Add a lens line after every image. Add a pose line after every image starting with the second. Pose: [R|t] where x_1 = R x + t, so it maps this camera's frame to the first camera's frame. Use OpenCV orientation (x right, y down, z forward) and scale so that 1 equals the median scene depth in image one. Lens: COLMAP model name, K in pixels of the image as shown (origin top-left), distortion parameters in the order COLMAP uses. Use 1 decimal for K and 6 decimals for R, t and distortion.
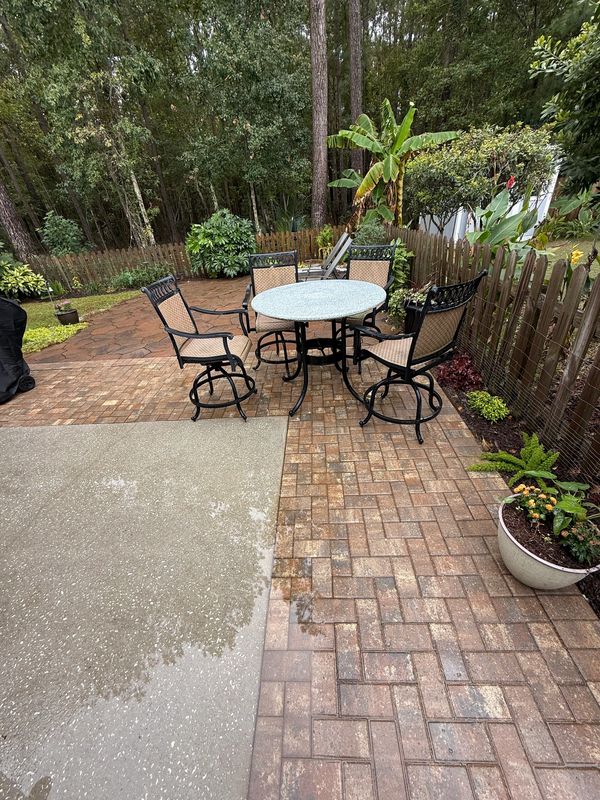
lens RADIAL K [[318.2, 0, 300.0], [0, 318.2, 400.0], [0, 0, 1]] dist [0.001327, -0.000398]
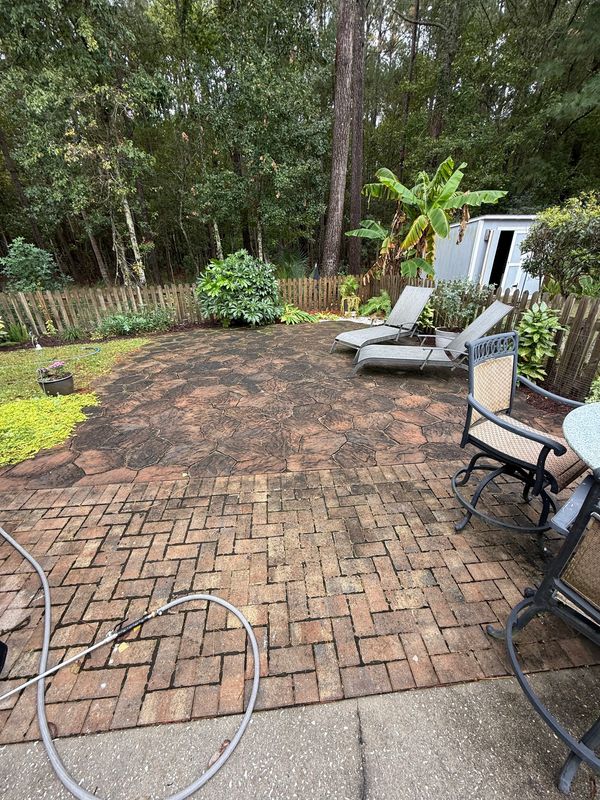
lens RADIAL K [[316.7, 0, 300.0], [0, 316.7, 400.0], [0, 0, 1]] dist [-0.000776, 0.000396]
pose [[0.988928, 0.000241, 0.148397, -0.218251], [0.016120, 0.993906, -0.109044, -0.100113], [-0.147519, 0.110229, 0.982898, 0.178465]]
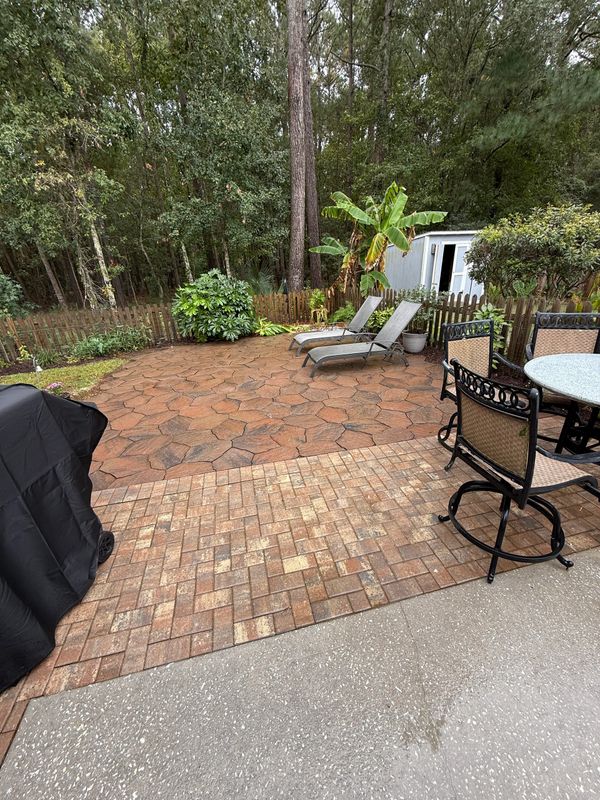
lens RADIAL K [[316.7, 0, 300.0], [0, 316.7, 400.0], [0, 0, 1]] dist [-0.000776, 0.000396]
pose [[0.964885, -0.070122, 0.253140, -0.268788], [0.109831, 0.983123, -0.146306, -0.076658], [-0.238609, 0.168971, 0.956303, 0.143929]]
